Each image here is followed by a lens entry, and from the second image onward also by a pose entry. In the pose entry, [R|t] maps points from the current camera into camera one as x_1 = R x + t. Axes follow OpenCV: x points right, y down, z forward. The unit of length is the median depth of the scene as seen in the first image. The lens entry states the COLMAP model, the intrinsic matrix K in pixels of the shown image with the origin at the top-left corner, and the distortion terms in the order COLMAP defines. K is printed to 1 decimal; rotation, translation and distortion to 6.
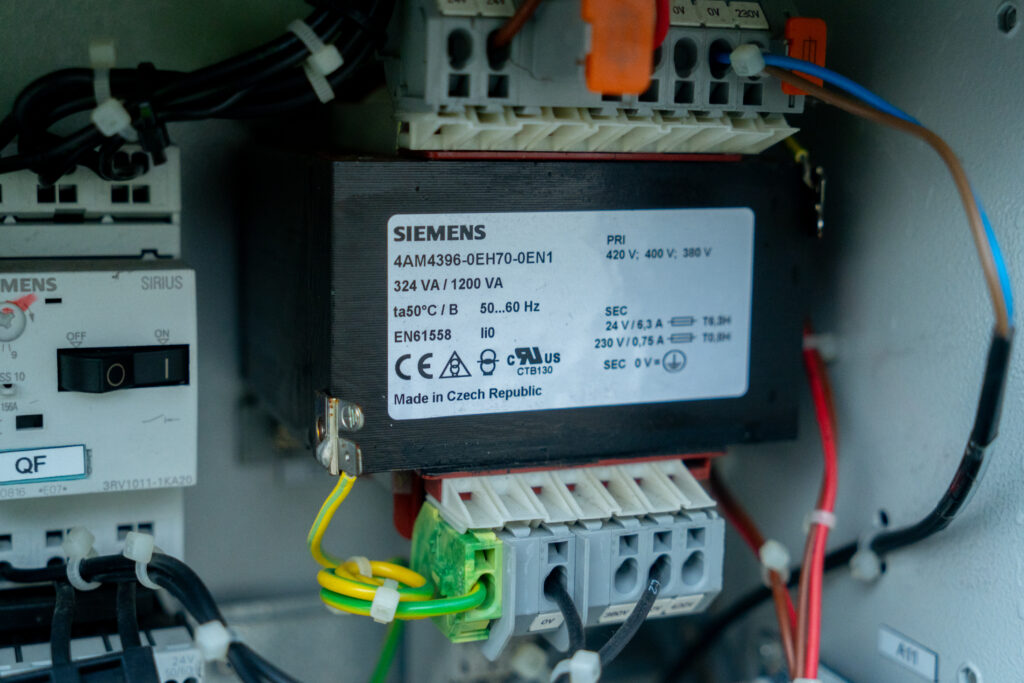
lens RADIAL K [[1430.6, 0, 512.0], [0, 1430.6, 341.5], [0, 0, 1]] dist [0.023604, 0.037666]
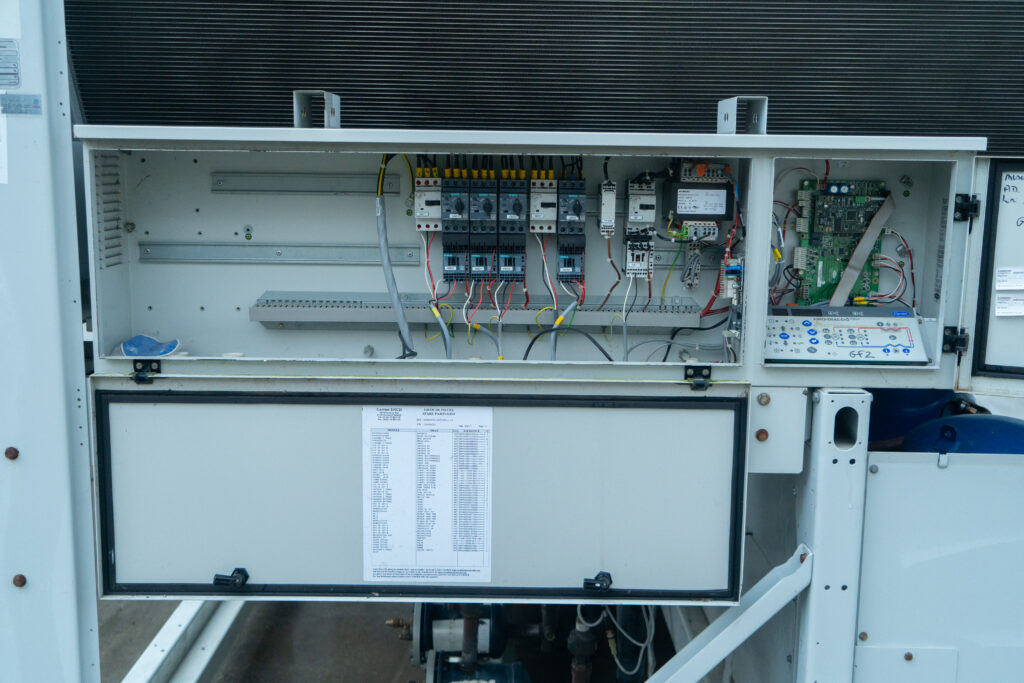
lens RADIAL K [[1020.5, 0, 512.0], [0, 1020.5, 341.5], [0, 0, 1]] dist [-0.099630, -0.003797]
pose [[0.930736, 0.066075, -0.359674, 1.189330], [-0.060061, 0.997805, 0.027883, 0.685810], [0.360727, -0.004350, 0.932661, -4.852578]]
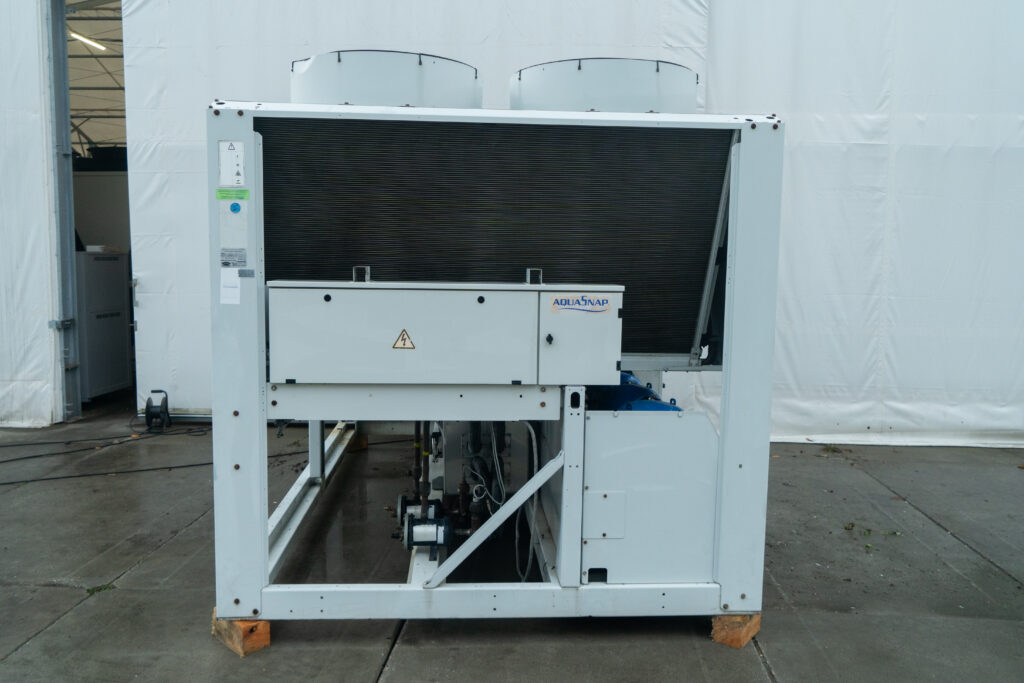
lens RADIAL K [[929.8, 0, 533.9], [0, 929.8, 346.6], [0, 0, 1]] dist [-0.000556, -0.001172]
pose [[0.952952, 0.039980, -0.300473, 3.260726], [-0.053946, 0.997808, -0.038326, 0.891863], [0.298283, 0.052732, 0.953020, -9.341810]]
